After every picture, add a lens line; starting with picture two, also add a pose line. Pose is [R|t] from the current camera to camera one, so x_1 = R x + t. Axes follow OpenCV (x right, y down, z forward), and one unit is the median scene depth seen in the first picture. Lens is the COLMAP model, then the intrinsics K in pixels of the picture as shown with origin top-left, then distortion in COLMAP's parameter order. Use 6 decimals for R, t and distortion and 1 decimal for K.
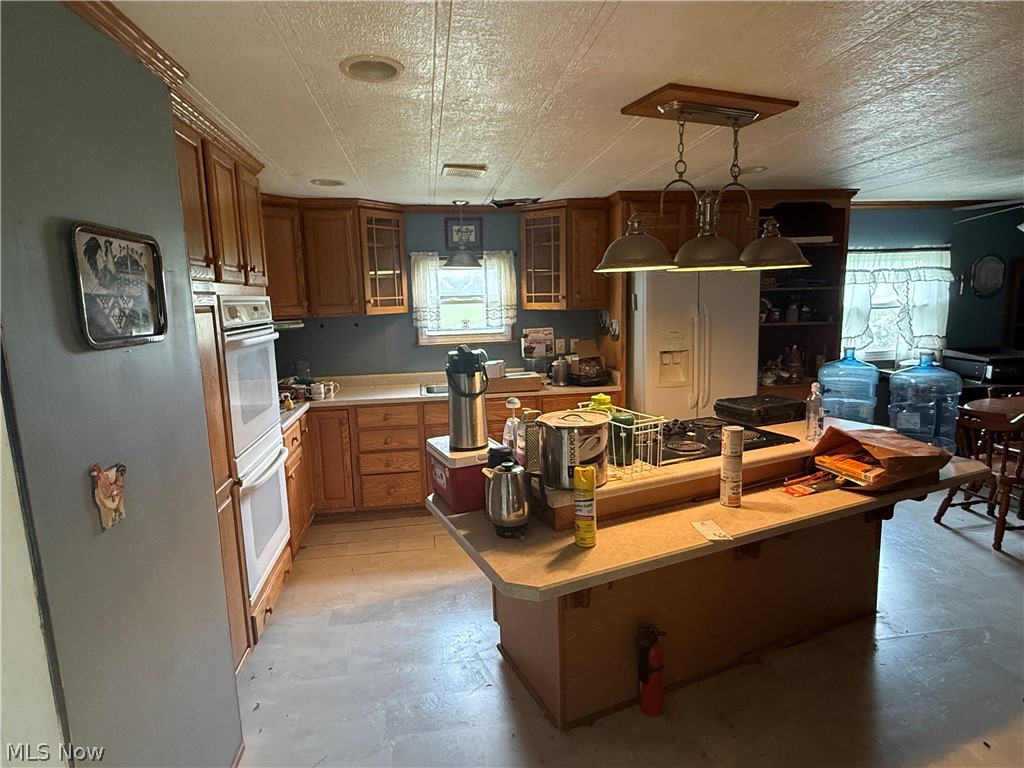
lens RADIAL K [[570.8, 0, 510.6], [0, 570.8, 381.9], [0, 0, 1]] dist [-0.001374, -0.000835]
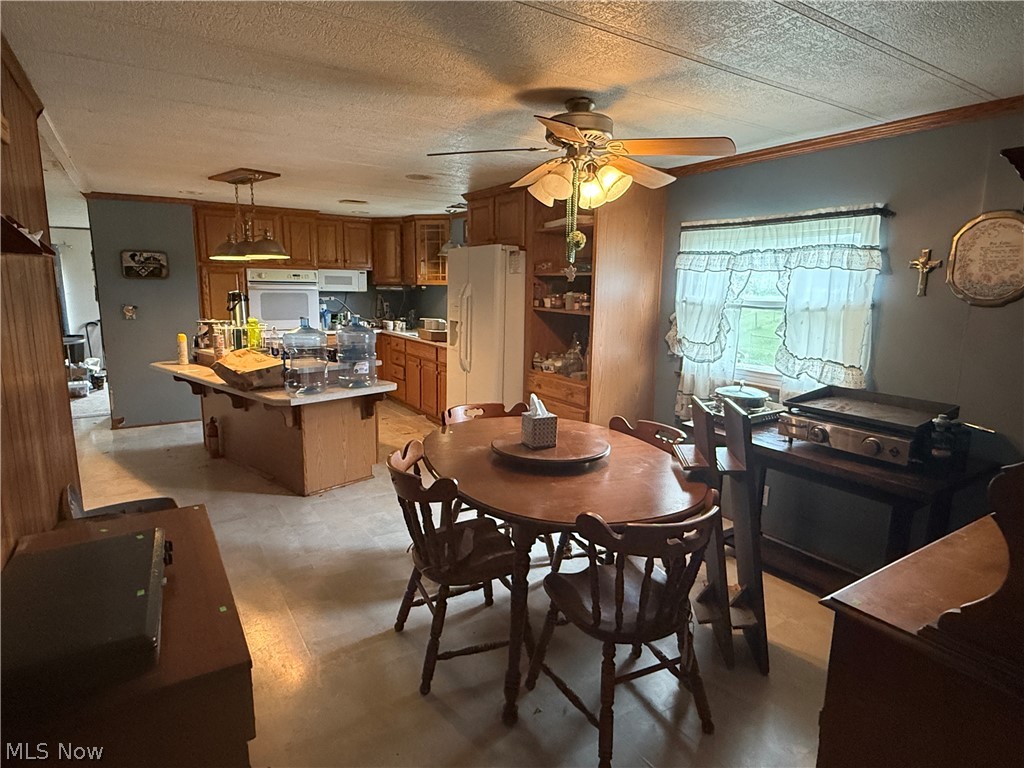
lens RADIAL K [[570.8, 0, 510.6], [0, 570.8, 382.8], [0, 0, 1]] dist [-0.001374, -0.000835]
pose [[0.414776, 0.191949, -0.889447, 1.159906], [-0.150315, 0.978521, 0.141076, -0.093758], [0.897422, 0.075182, 0.434719, 0.448610]]
